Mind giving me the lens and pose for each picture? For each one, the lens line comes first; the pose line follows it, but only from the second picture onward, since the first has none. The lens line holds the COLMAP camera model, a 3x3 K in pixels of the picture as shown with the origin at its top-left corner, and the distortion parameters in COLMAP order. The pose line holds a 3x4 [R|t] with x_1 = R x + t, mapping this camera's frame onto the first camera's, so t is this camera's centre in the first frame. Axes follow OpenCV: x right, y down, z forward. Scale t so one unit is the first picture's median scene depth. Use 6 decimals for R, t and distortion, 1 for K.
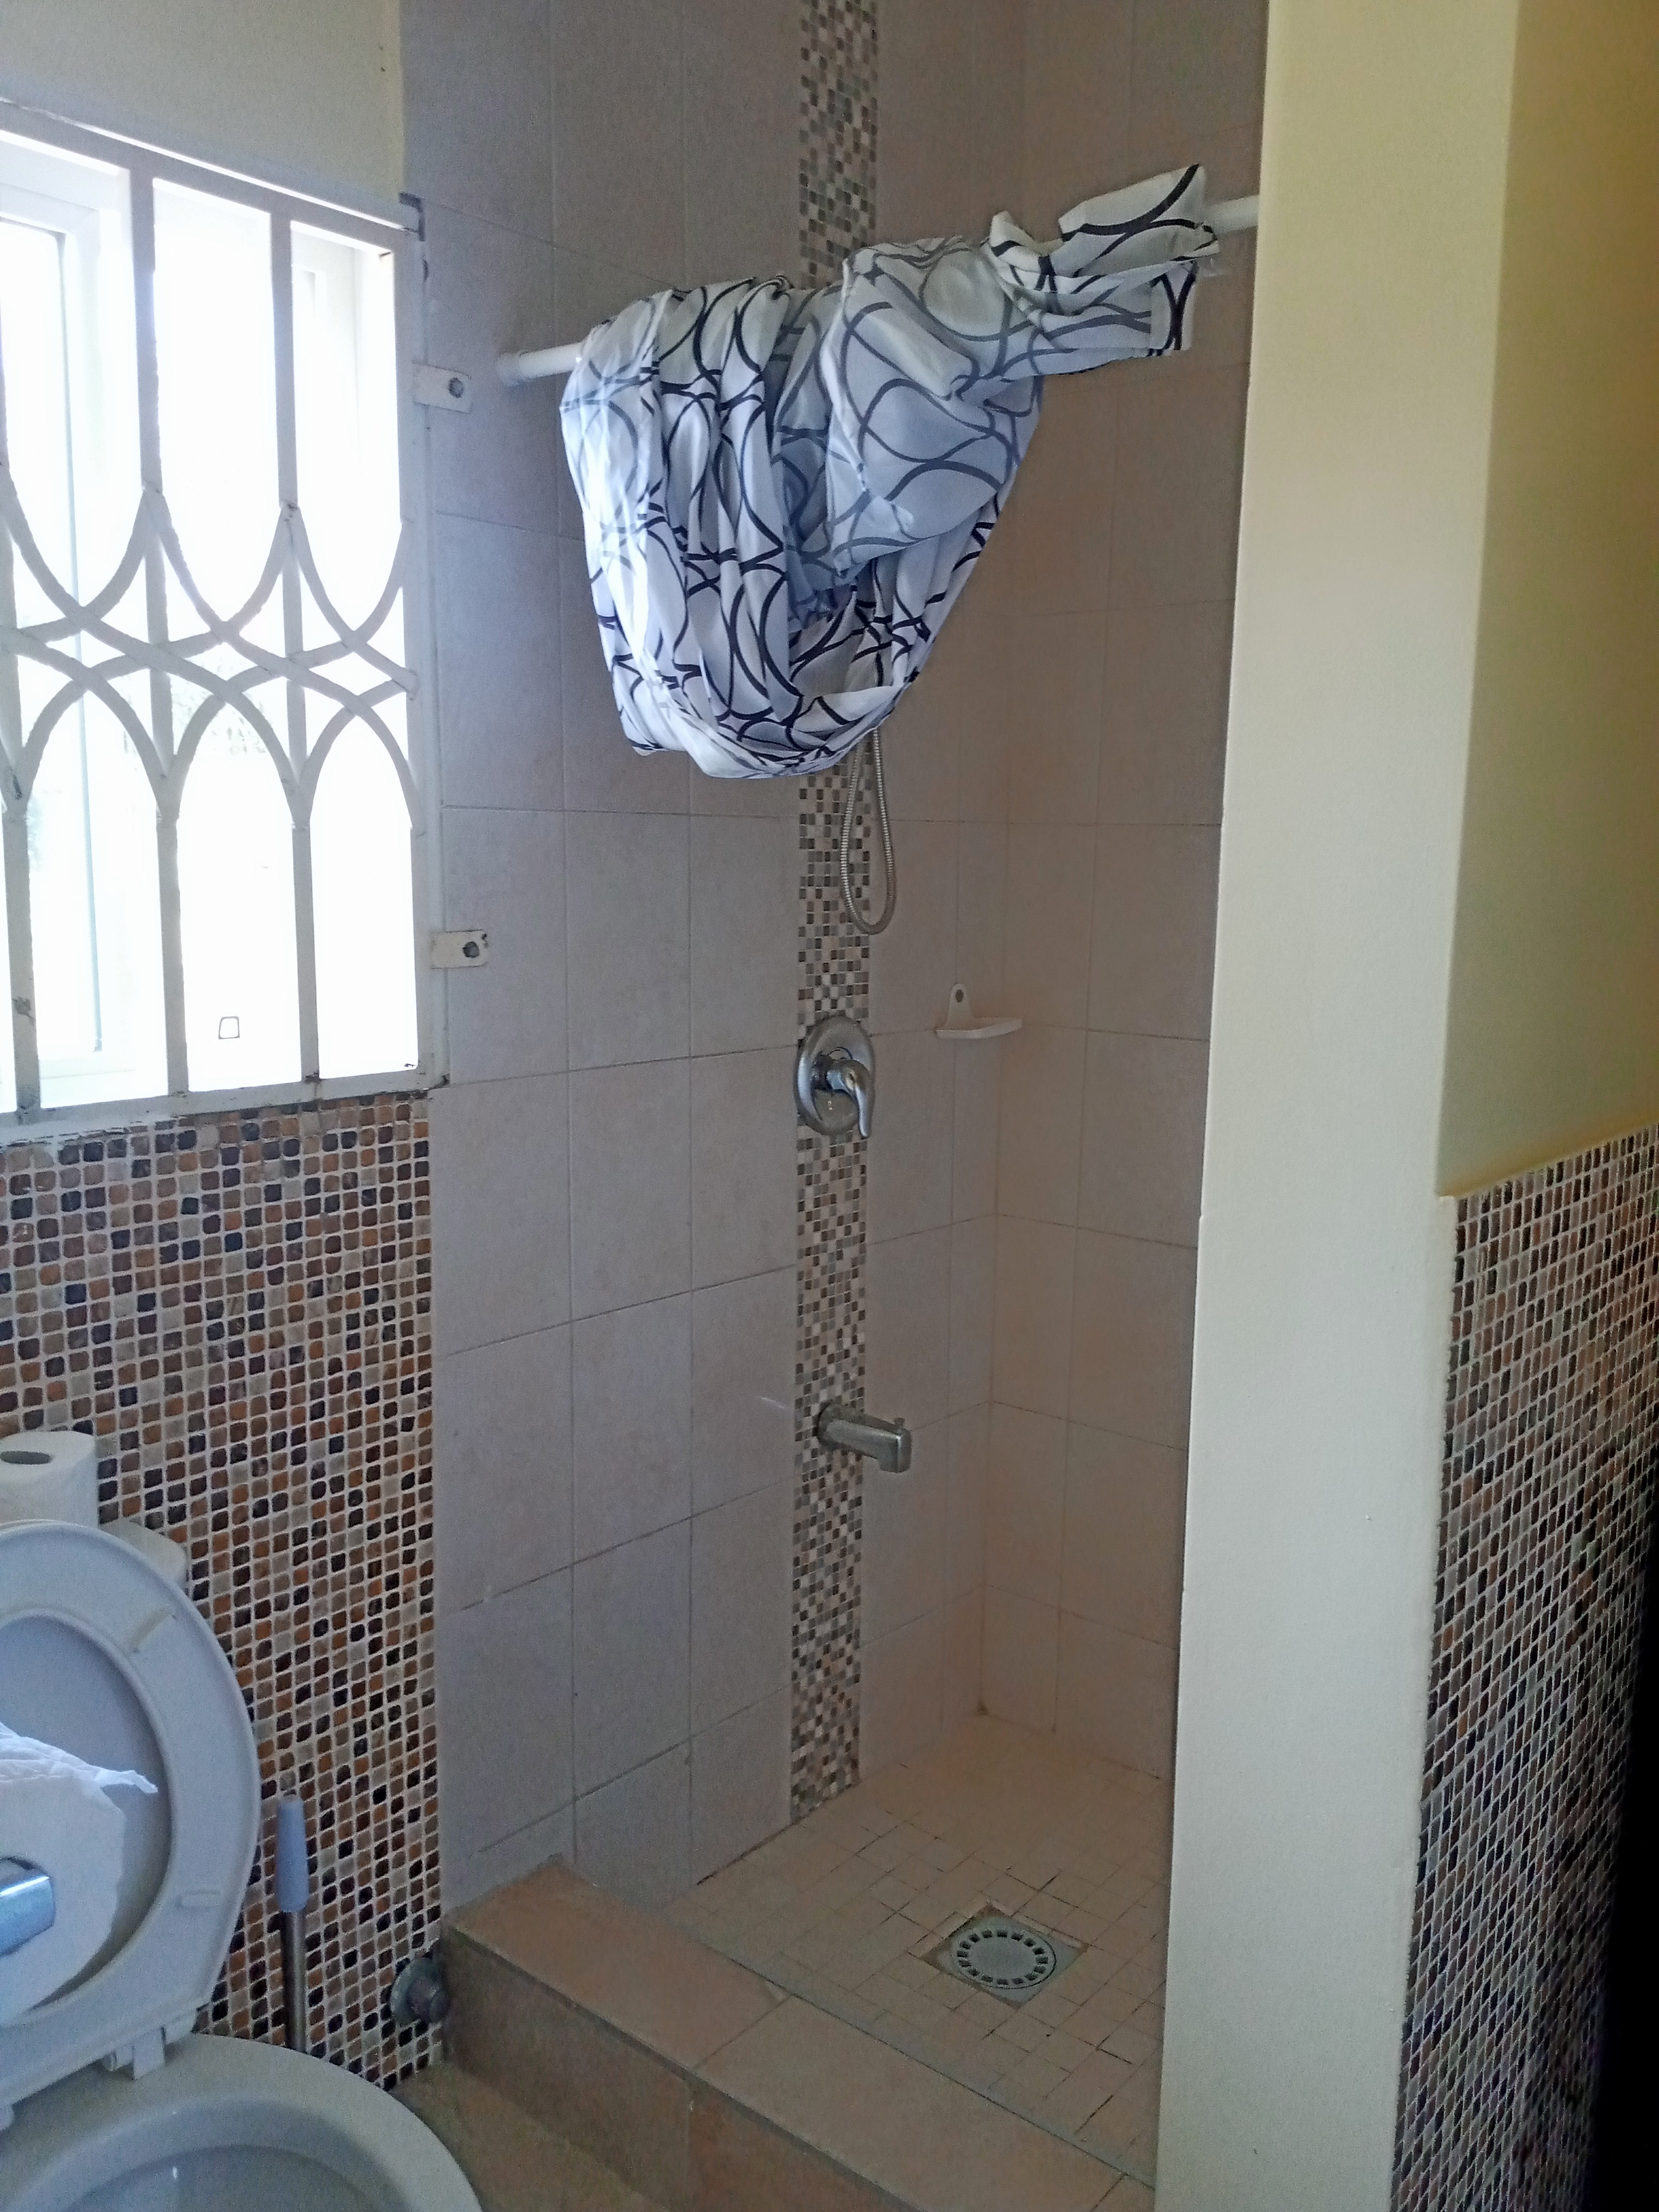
lens RADIAL K [[1745.5, 0, 826.2], [0, 1745.5, 1106.6], [0, 0, 1]] dist [0.013960, -0.015306]
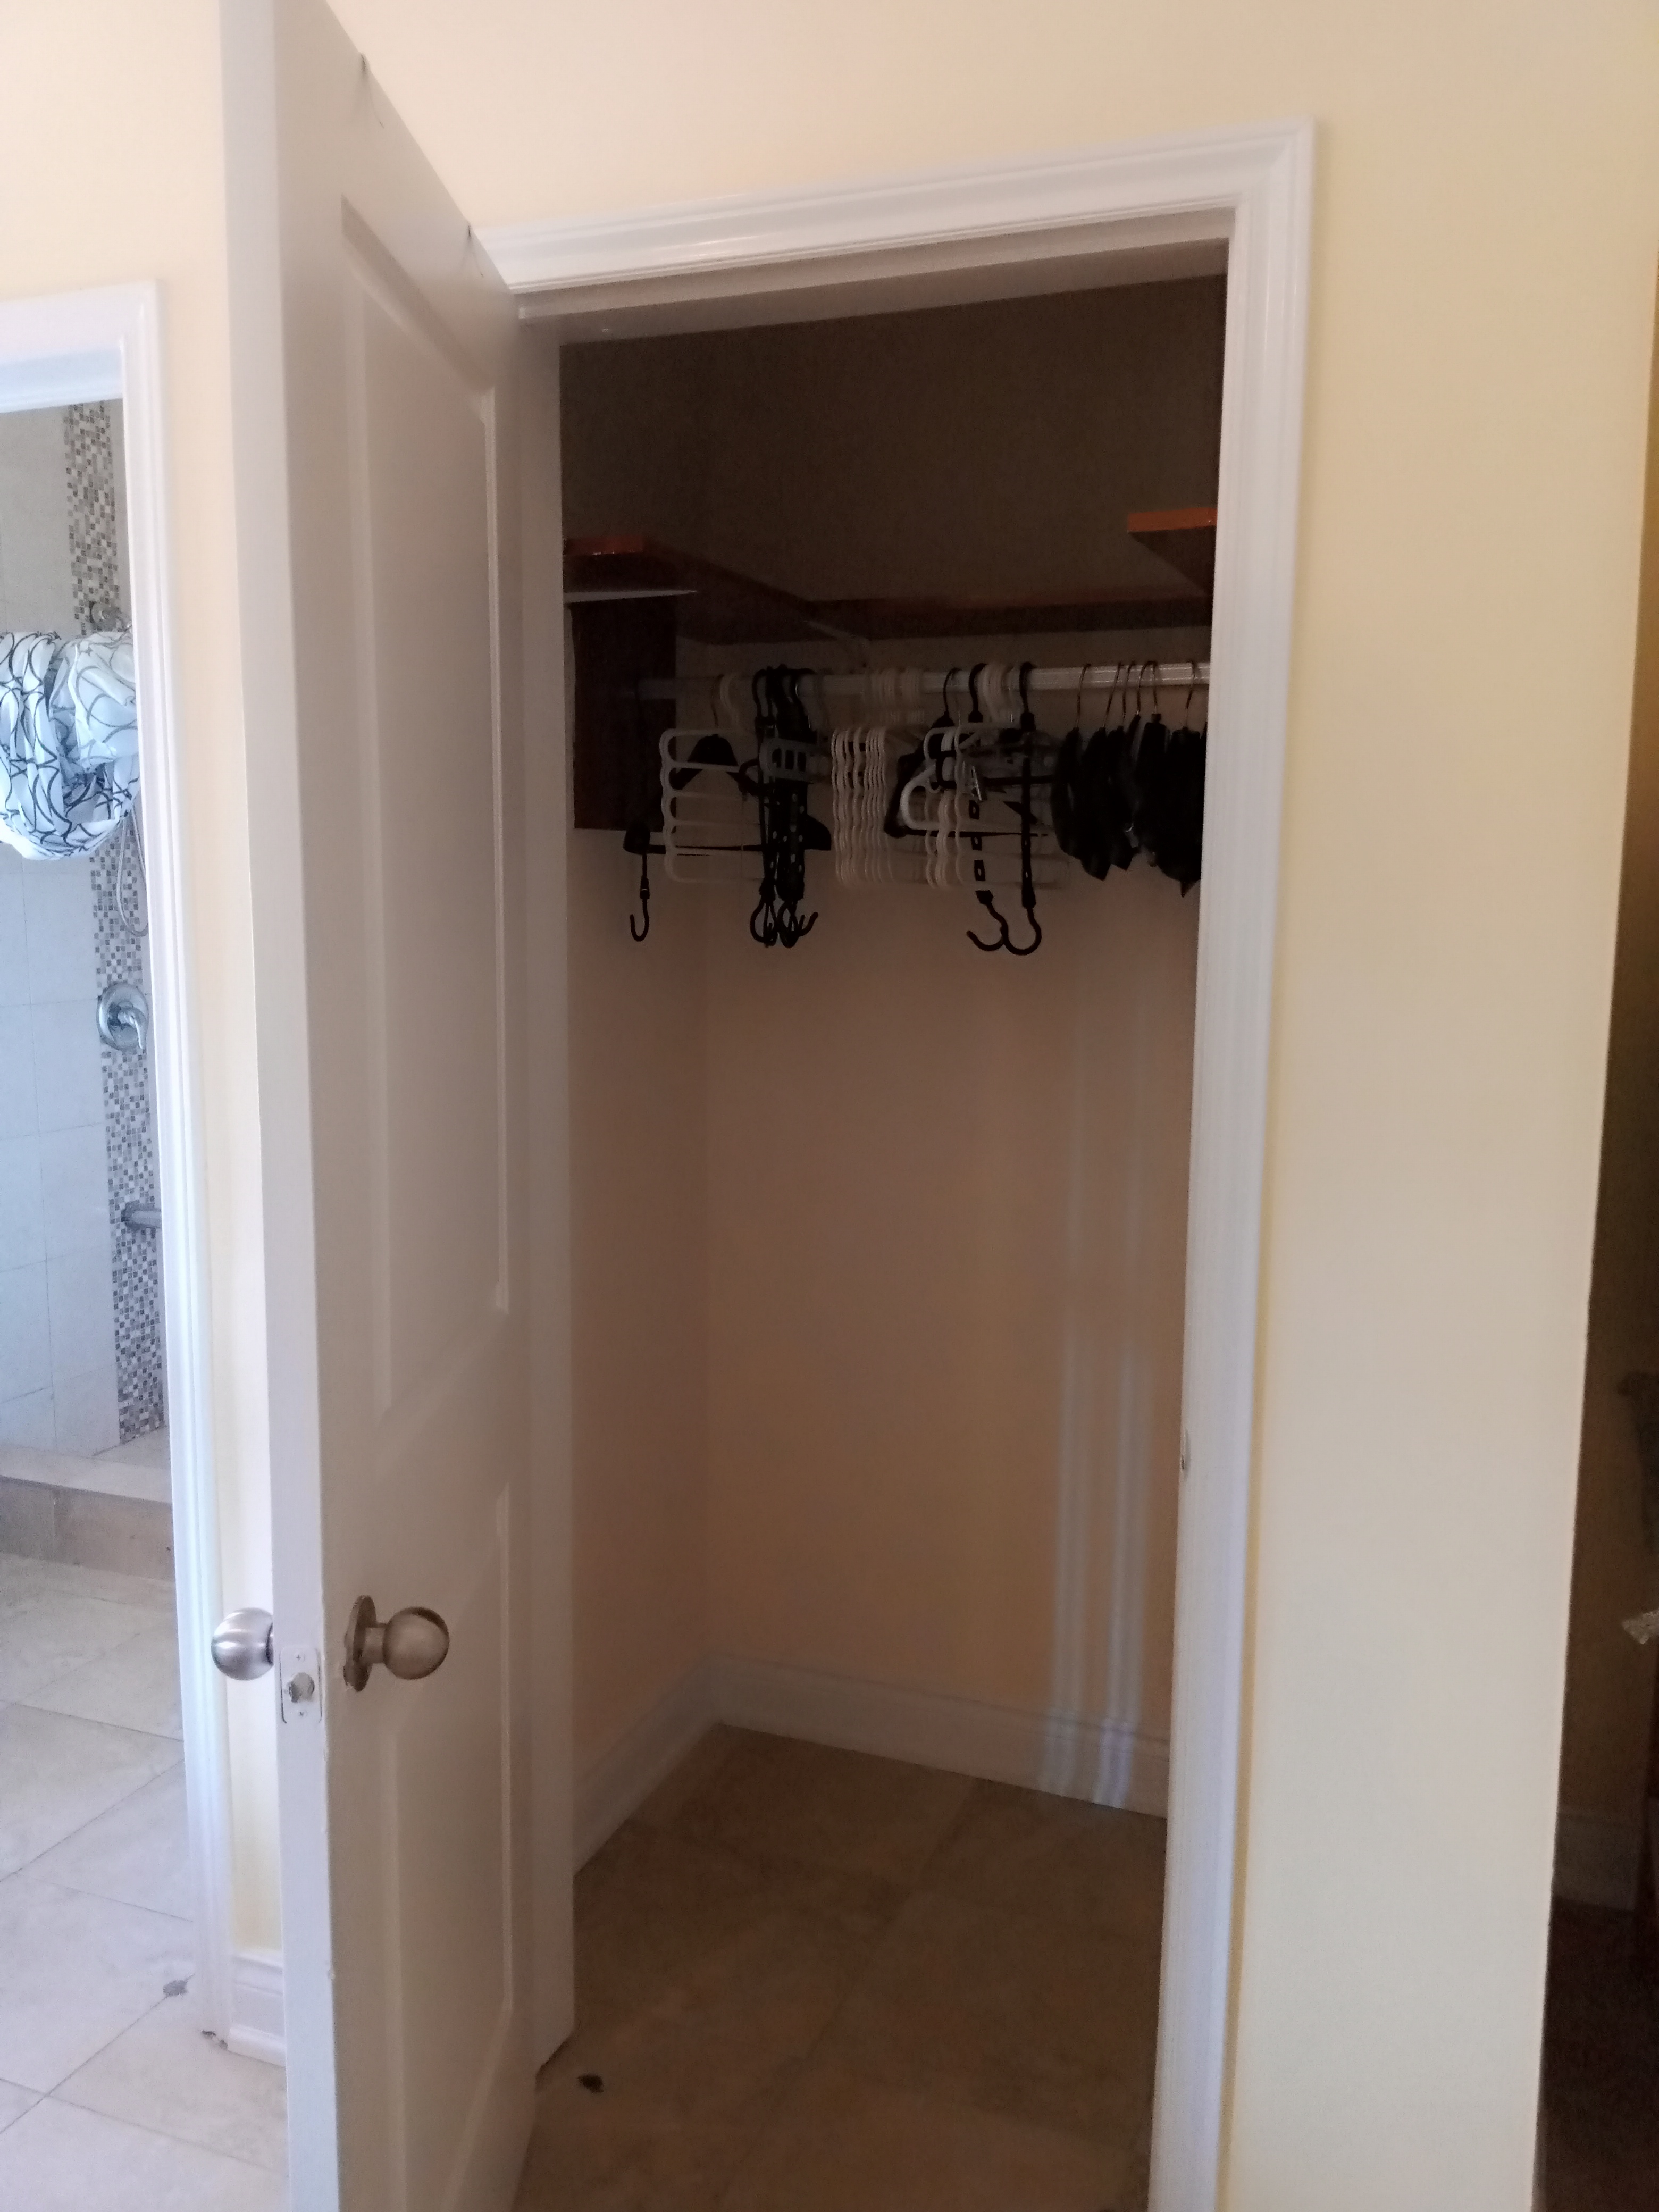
lens RADIAL K [[1745.5, 0, 838.2], [0, 1745.5, 1108.1], [0, 0, 1]] dist [0.013960, -0.015306]
pose [[0.943554, -0.051671, 0.327163, 0.107271], [0.056338, 0.998400, -0.004796, 0.128075], [-0.326392, 0.022957, 0.944956, -0.943466]]
